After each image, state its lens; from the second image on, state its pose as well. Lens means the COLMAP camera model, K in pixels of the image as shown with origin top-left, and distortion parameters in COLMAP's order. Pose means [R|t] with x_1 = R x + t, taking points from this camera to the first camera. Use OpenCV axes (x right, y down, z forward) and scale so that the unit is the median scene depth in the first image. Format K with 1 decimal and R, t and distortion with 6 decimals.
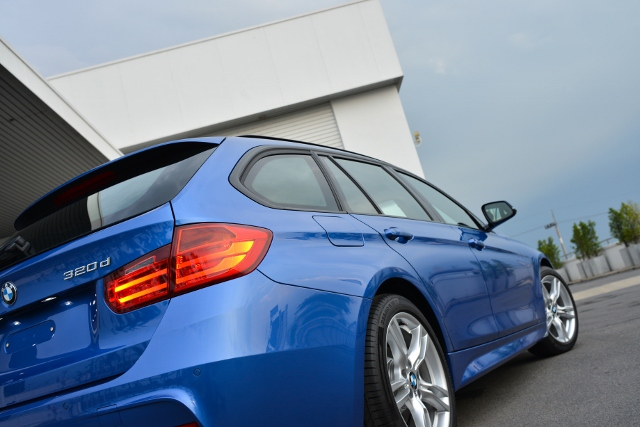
lens RADIAL K [[654.2, 0, 320.0], [0, 654.2, 213.5], [0, 0, 1]] dist [0.000844, -0.000754]
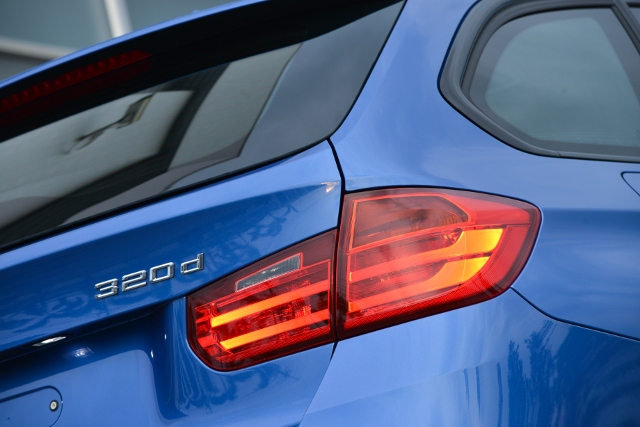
lens RADIAL K [[2836.5, 0, 320.0], [0, 2836.5, 213.5], [0, 0, 1]] dist [-3.085804, 0.440466]
pose [[0.993426, 0.030868, -0.110240, -0.012927], [-0.027710, 0.999164, 0.030067, -0.025528], [0.111076, -0.026814, 0.993450, -1.012811]]
